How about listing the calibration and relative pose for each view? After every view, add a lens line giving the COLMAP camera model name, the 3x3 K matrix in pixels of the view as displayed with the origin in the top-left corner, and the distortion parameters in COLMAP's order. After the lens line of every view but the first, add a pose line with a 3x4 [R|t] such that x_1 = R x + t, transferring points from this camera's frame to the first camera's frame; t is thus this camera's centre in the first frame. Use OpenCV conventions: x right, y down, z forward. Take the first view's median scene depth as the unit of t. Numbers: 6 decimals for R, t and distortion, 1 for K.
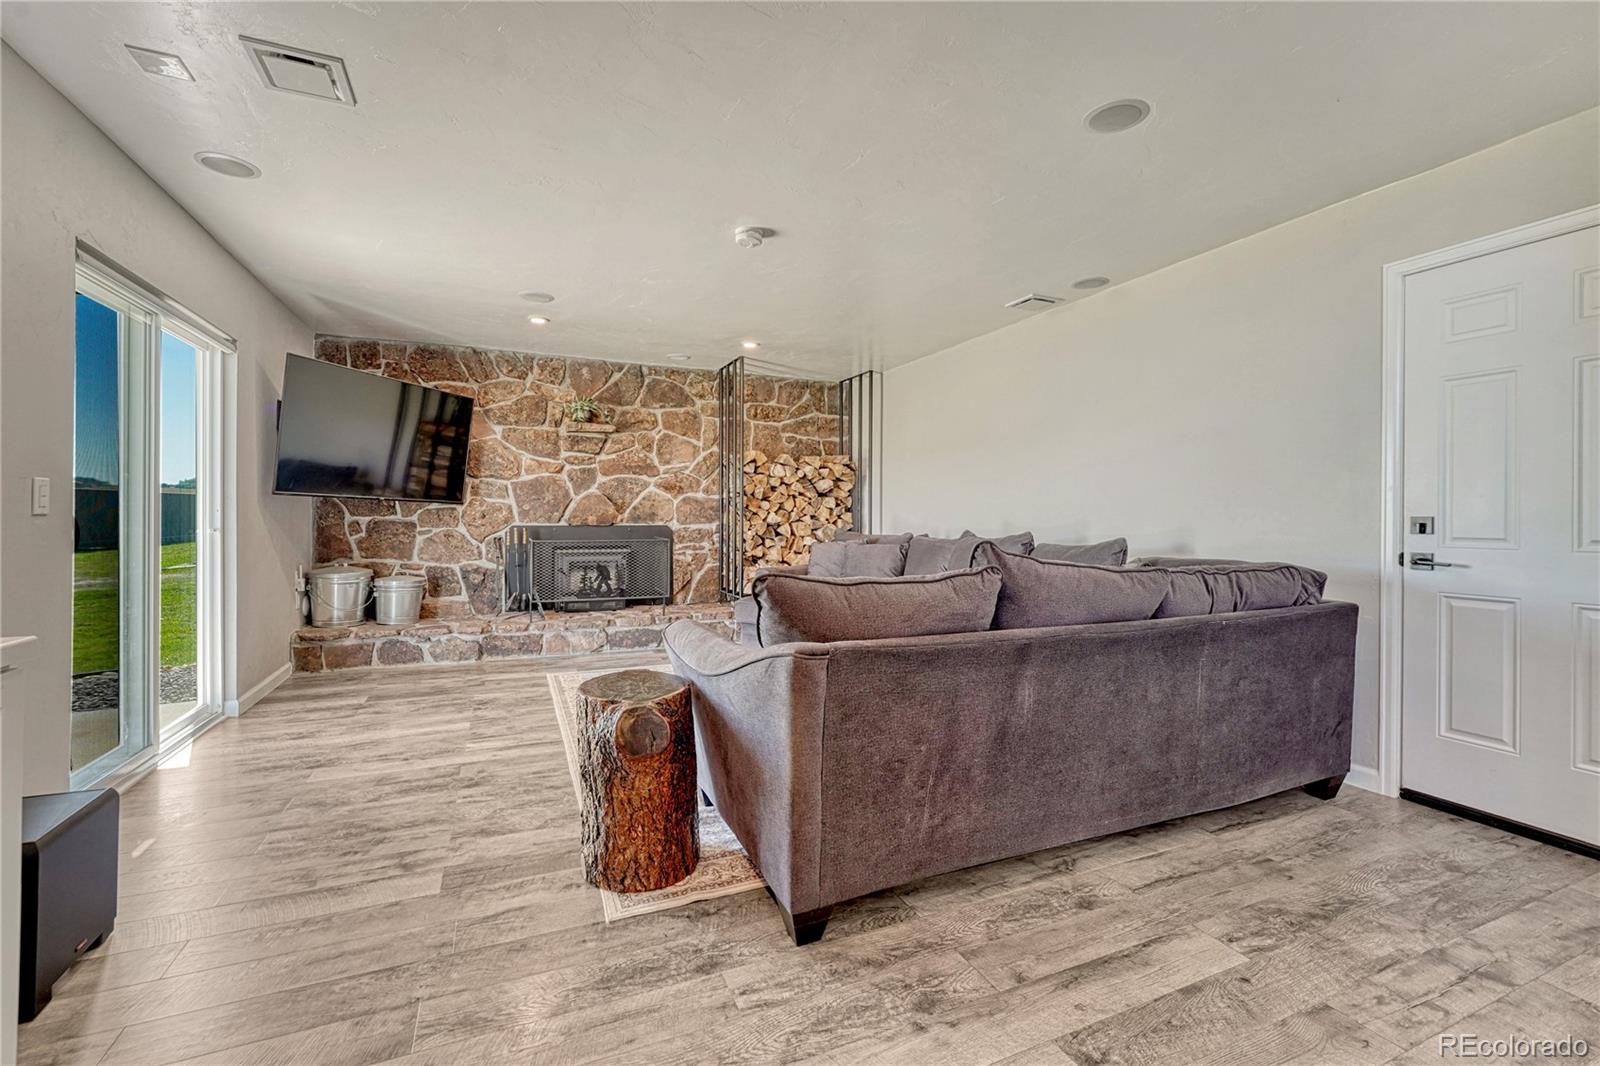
lens RADIAL K [[679.7, 0, 795.6], [0, 679.7, 518.4], [0, 0, 1]] dist [-0.007208, 0.001395]
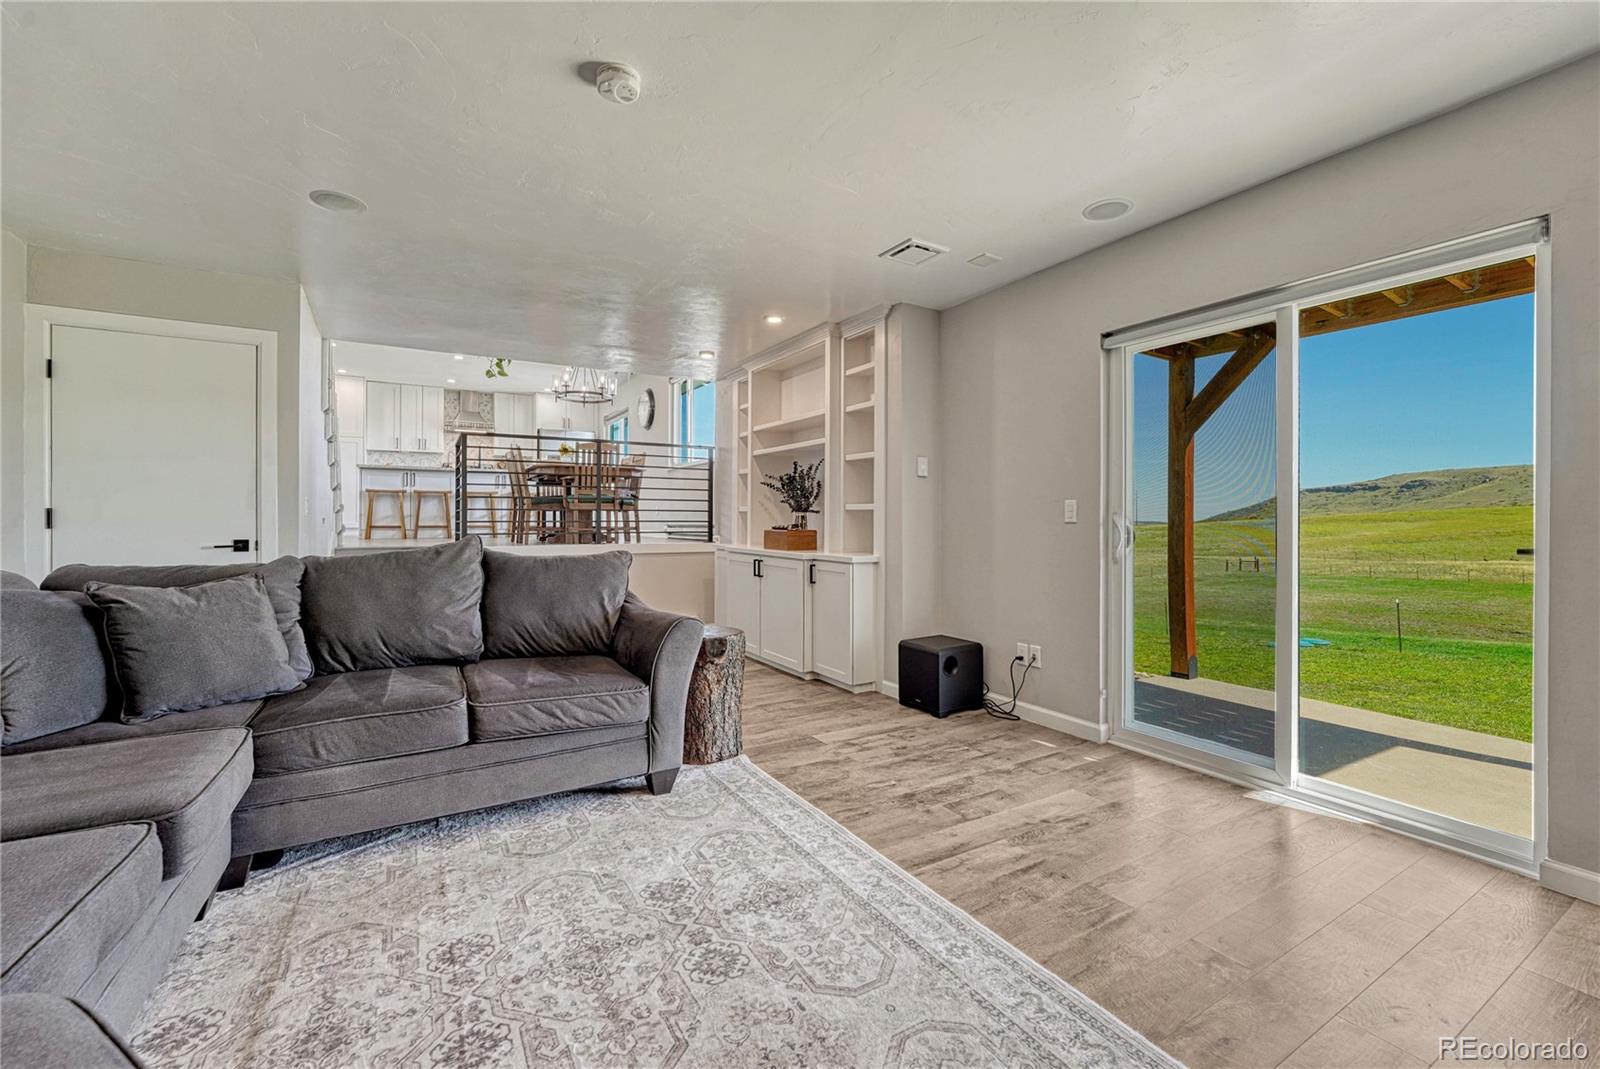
lens RADIAL K [[679.7, 0, 797.2], [0, 679.7, 523.5], [0, 0, 1]] dist [-0.007208, 0.001395]
pose [[-0.992287, -0.010997, -0.123475, -0.207596], [-0.011985, 0.999902, 0.007256, -0.005144], [0.123383, 0.008680, -0.992321, 2.109691]]
